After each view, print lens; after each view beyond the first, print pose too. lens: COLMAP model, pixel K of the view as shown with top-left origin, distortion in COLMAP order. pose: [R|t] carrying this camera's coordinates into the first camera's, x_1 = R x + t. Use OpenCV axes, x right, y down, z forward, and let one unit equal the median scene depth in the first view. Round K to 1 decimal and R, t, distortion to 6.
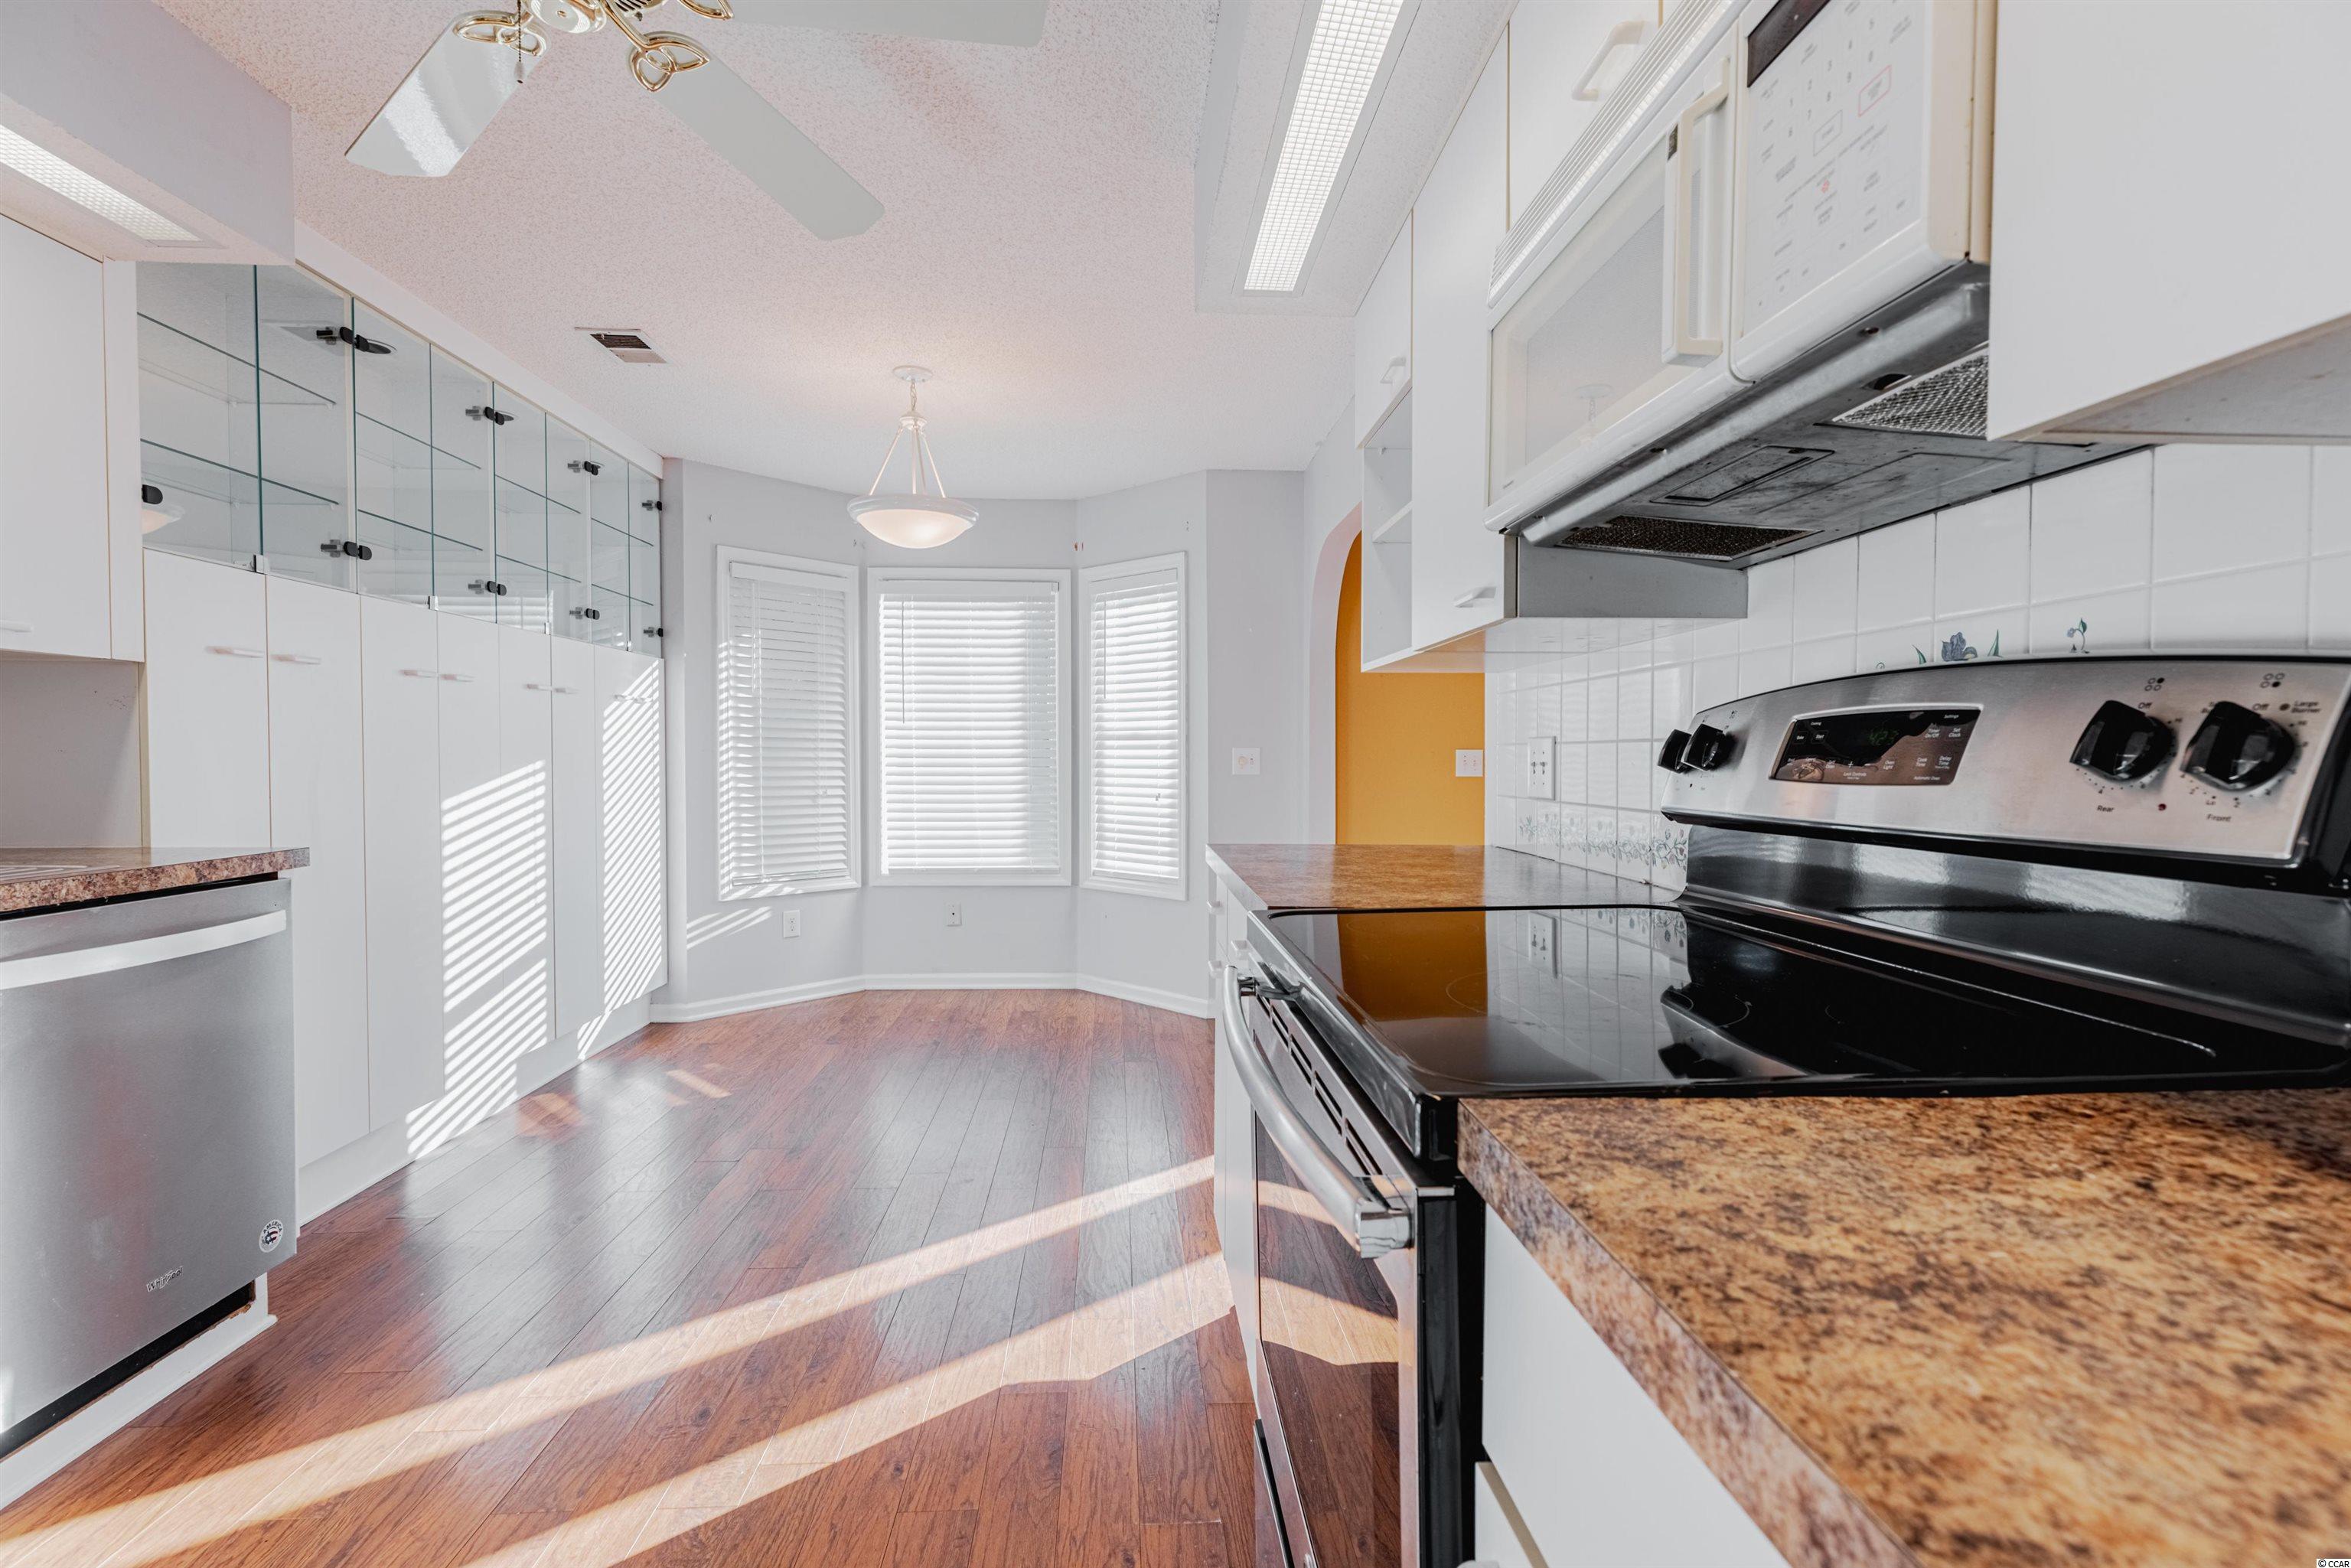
lens RADIAL K [[1078.8, 0, 1169.6], [0, 1078.8, 780.7], [0, 0, 1]] dist [0.003098, 0.000157]
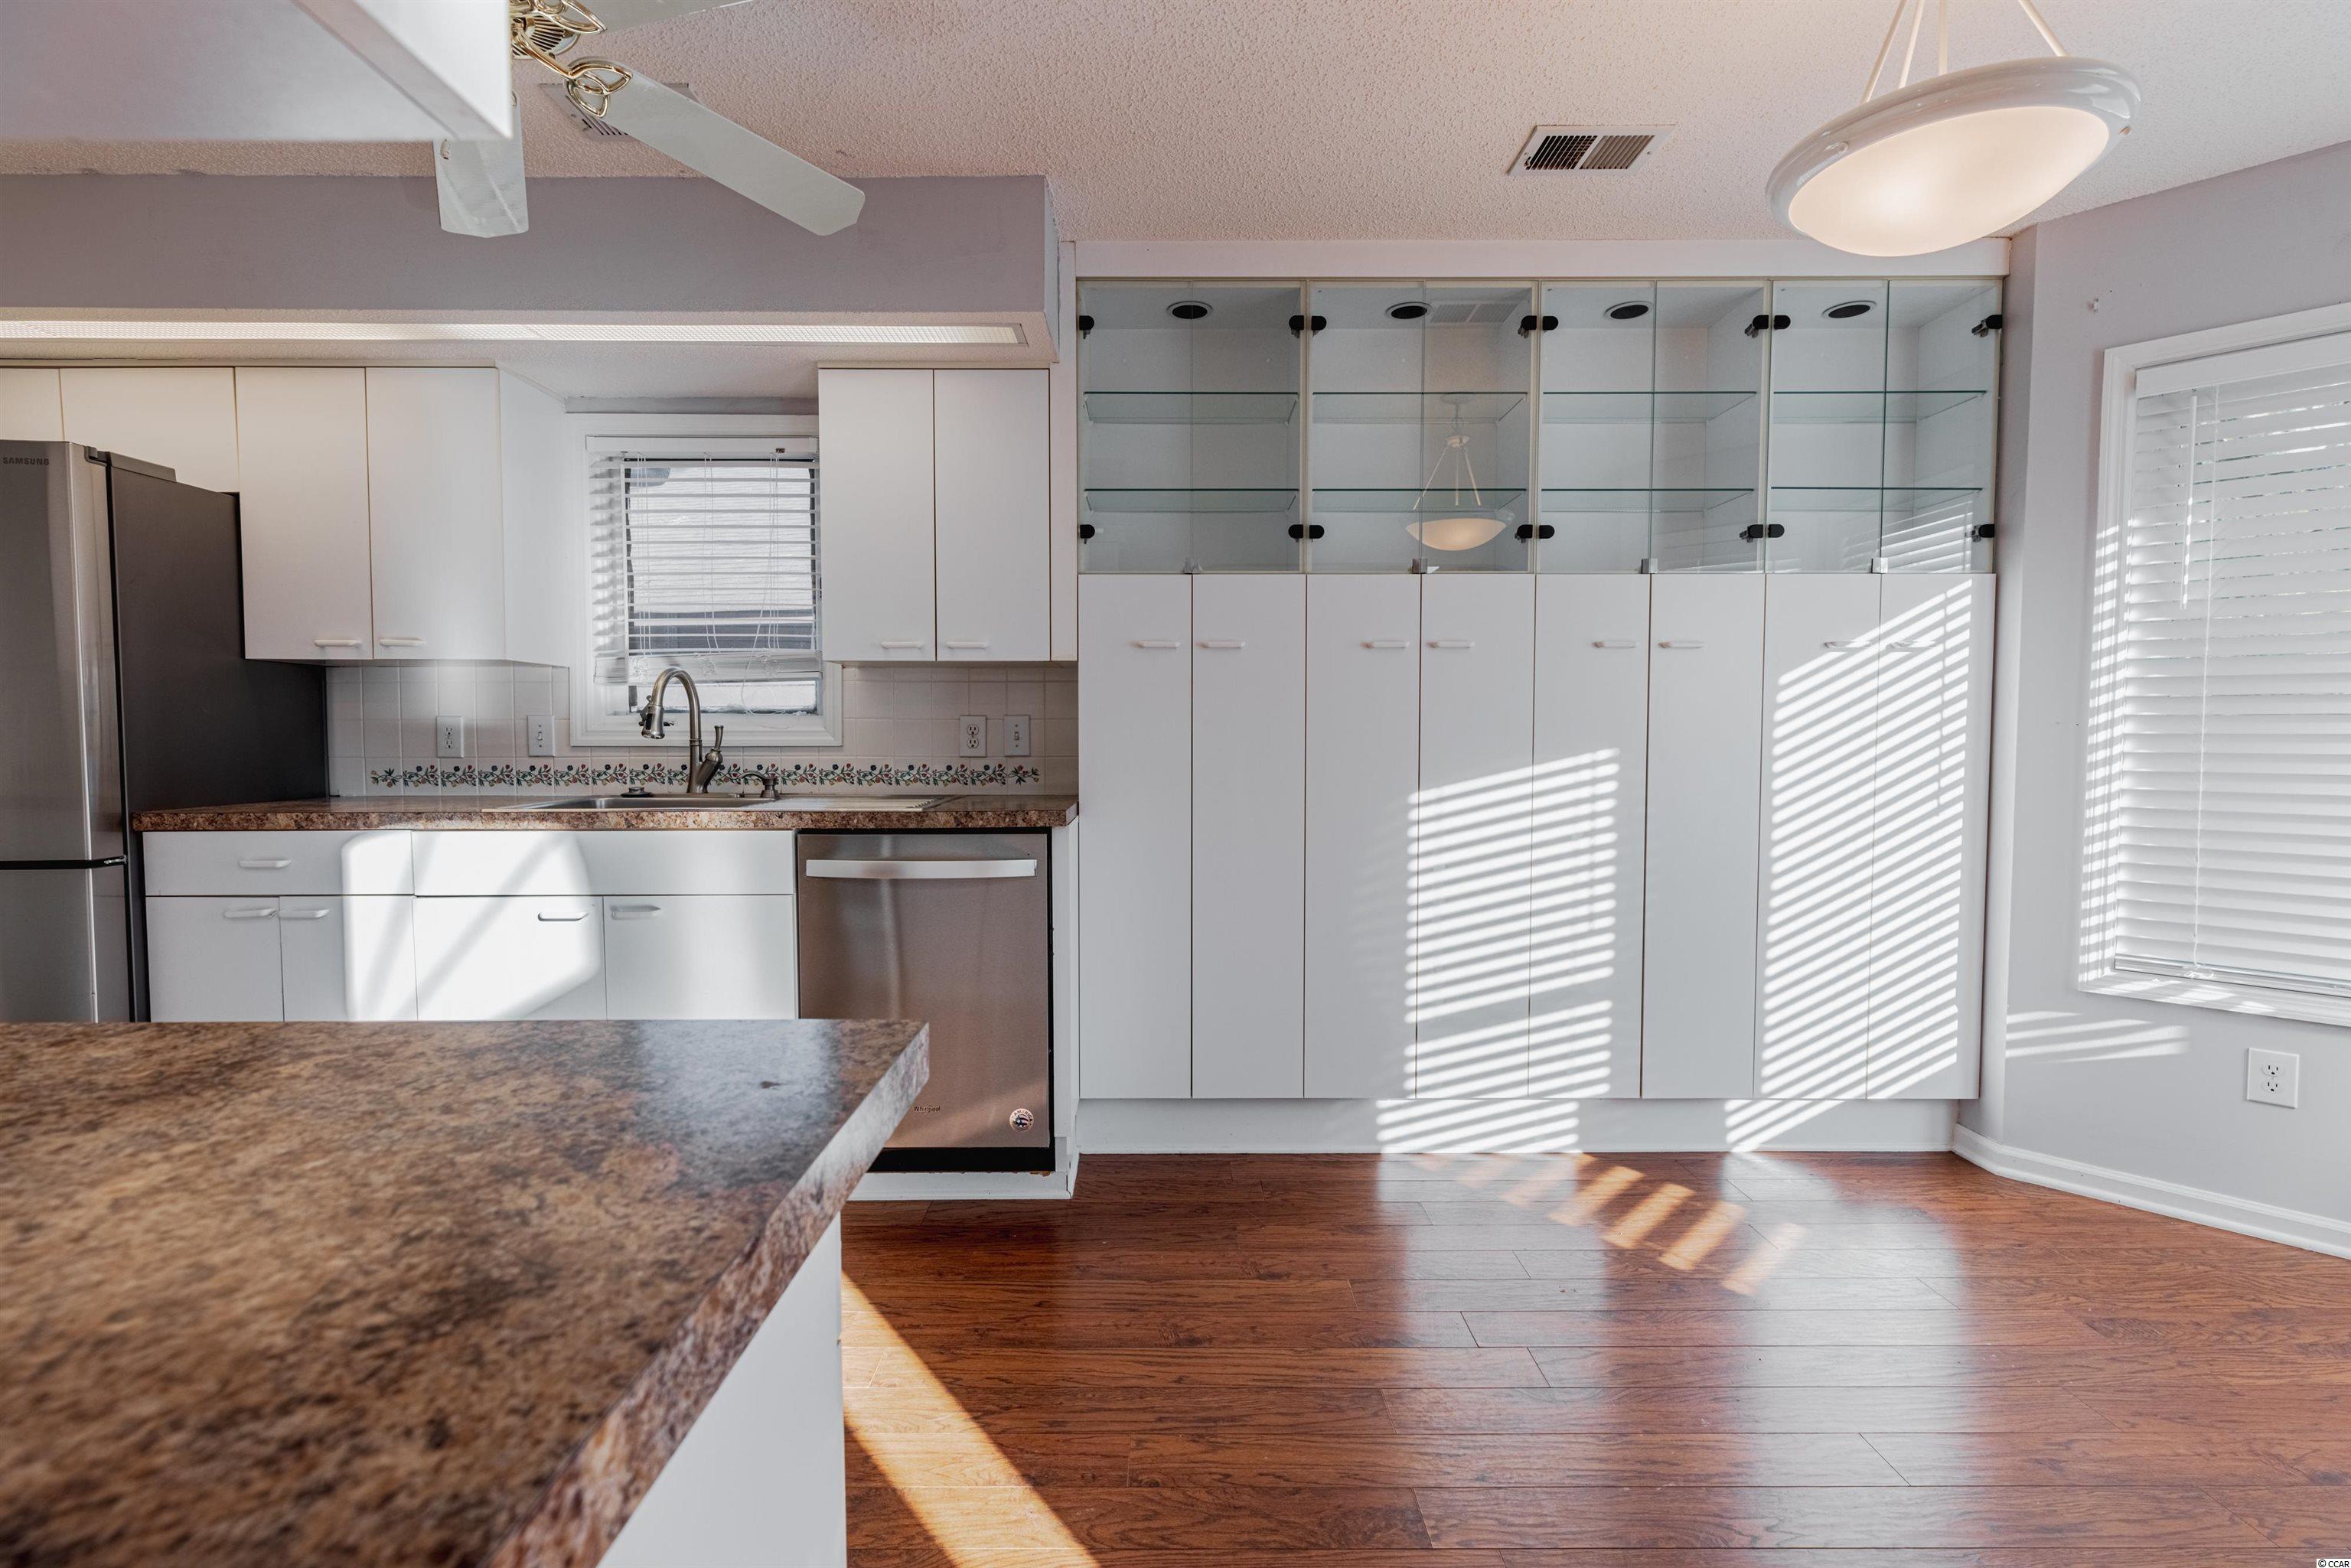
lens RADIAL K [[1078.8, 0, 1183.2], [0, 1078.8, 795.3], [0, 0, 1]] dist [0.003098, 0.000157]
pose [[-0.059683, 0.053122, -0.996803, 0.162304], [-0.025296, 0.998182, 0.054710, -0.009435], [0.997897, 0.028481, -0.058231, 0.537823]]
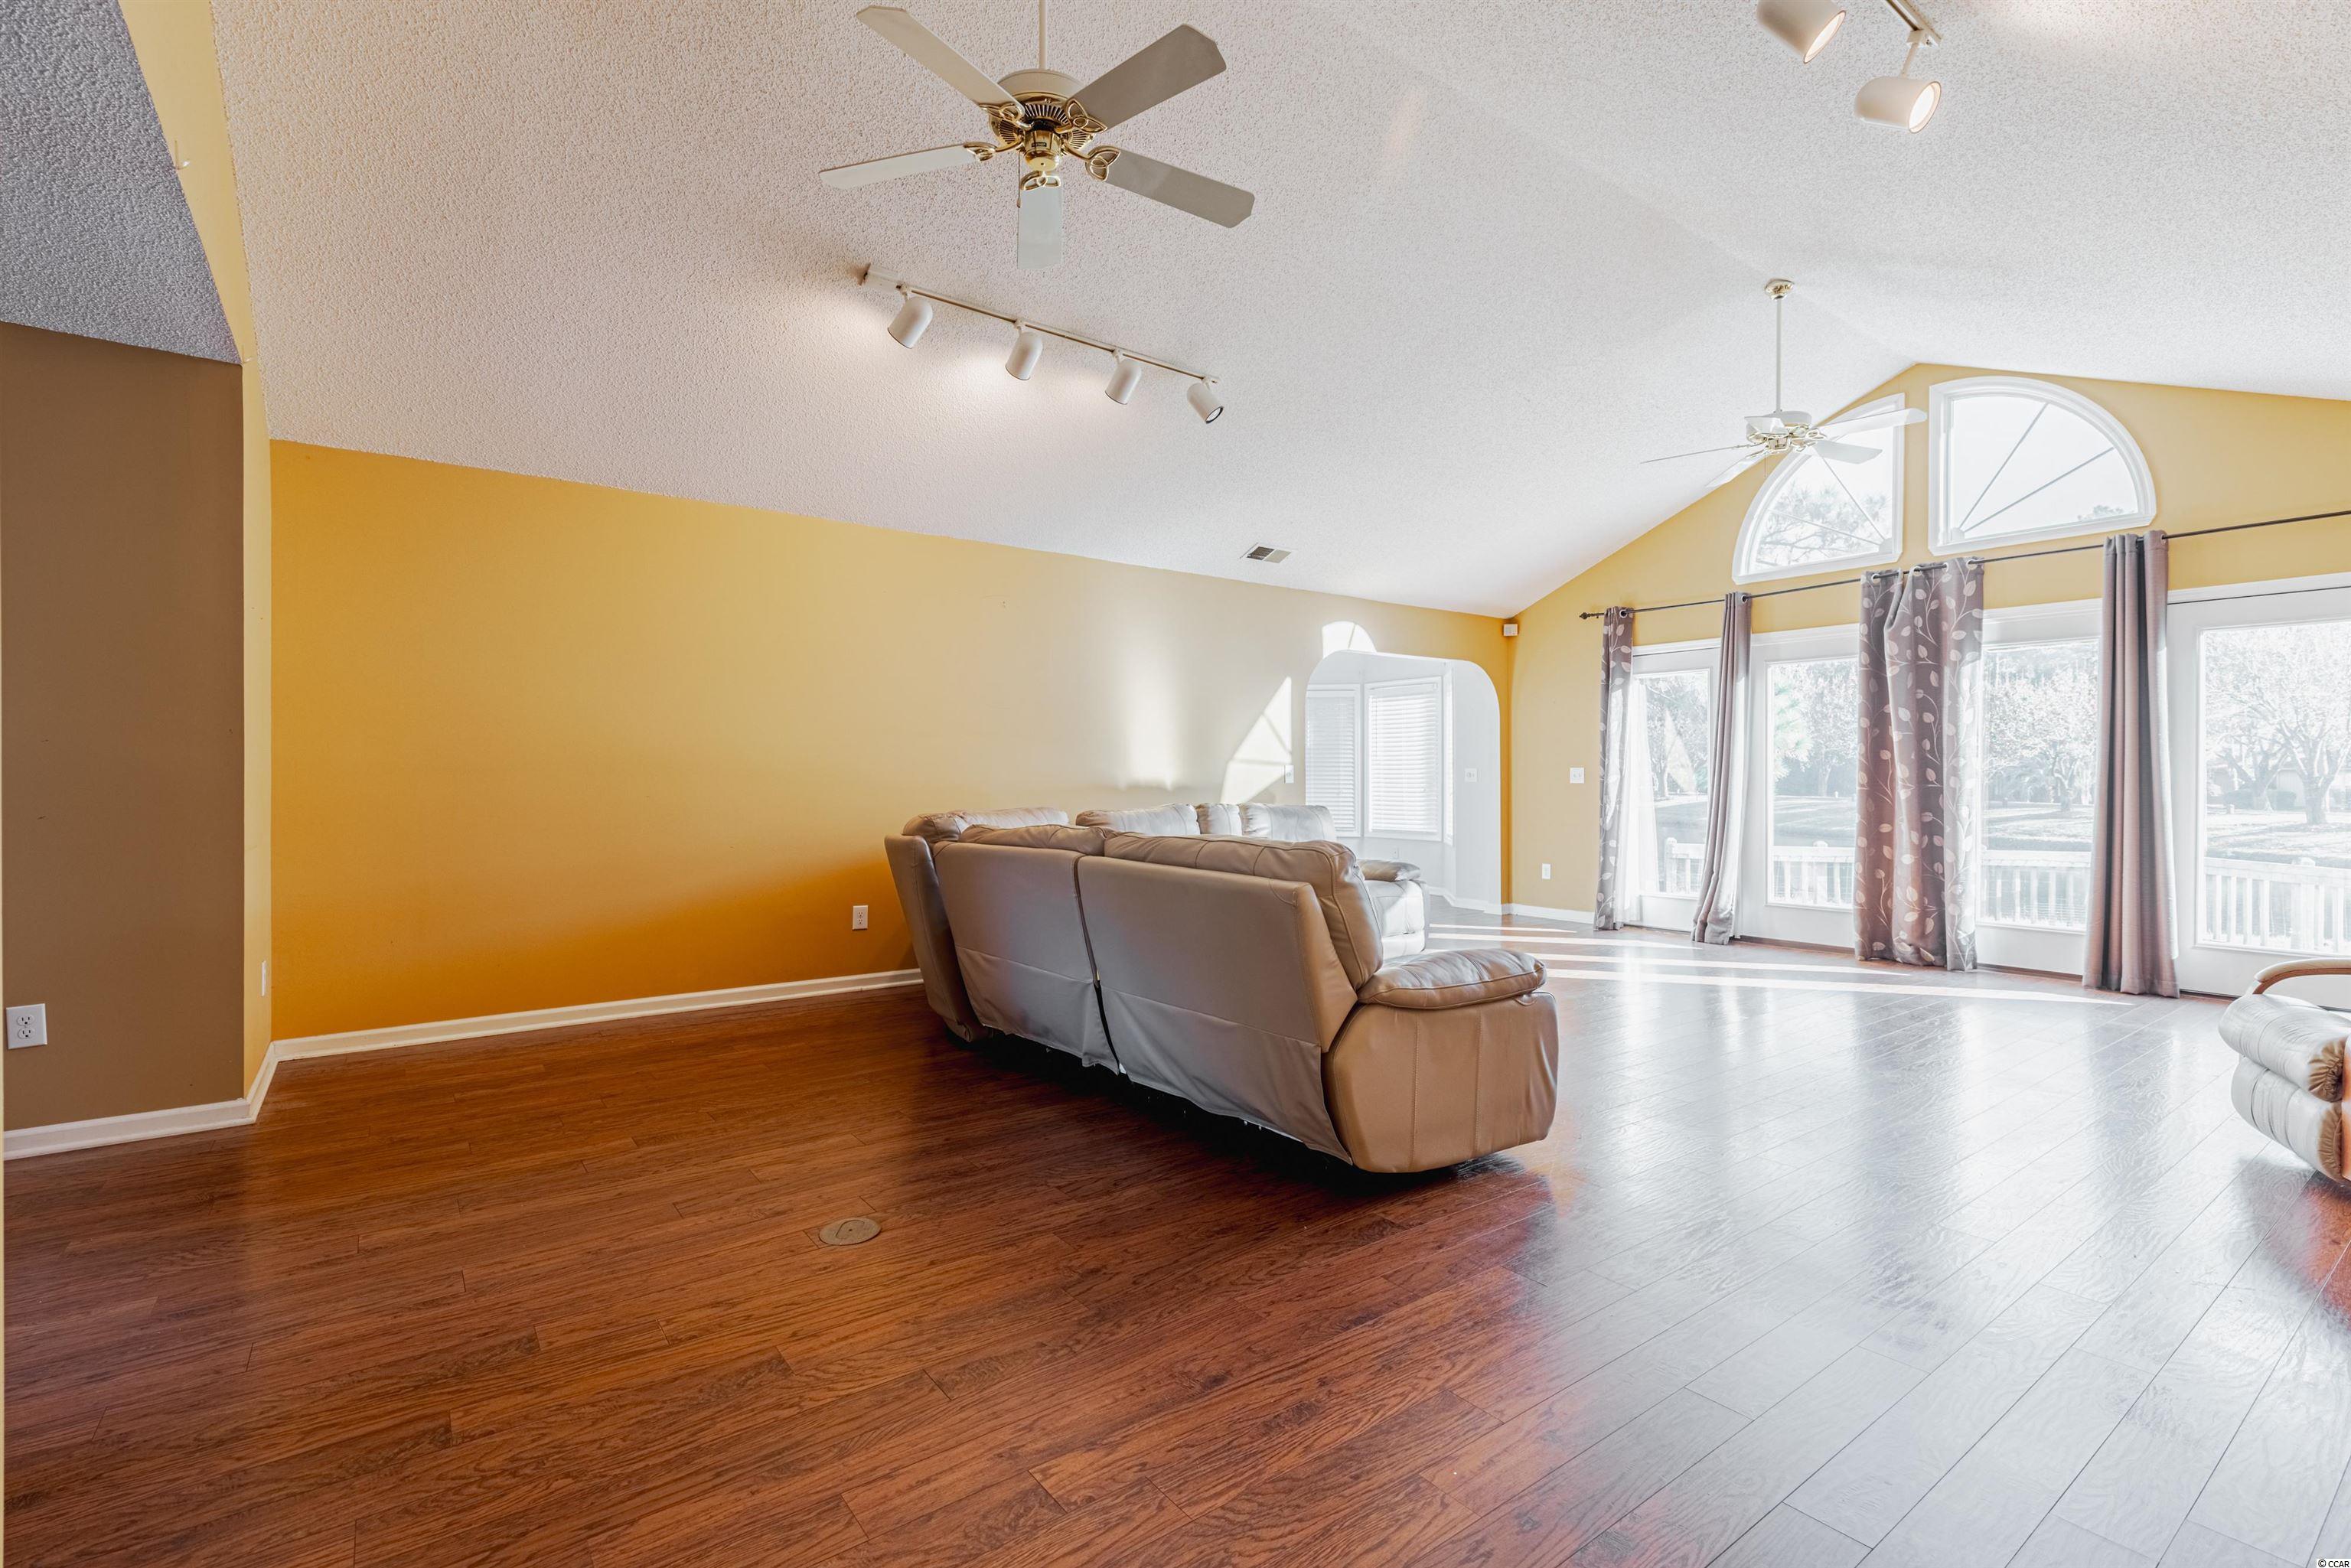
lens RADIAL K [[1078.8, 0, 1156.7], [0, 1078.8, 783.0], [0, 0, 1]] dist [0.003098, 0.000157]
pose [[0.537991, -0.000620, -0.842951, 1.347757], [-0.015198, 0.999830, -0.010436, 0.023621], [0.842814, 0.018425, 0.537890, -0.494050]]
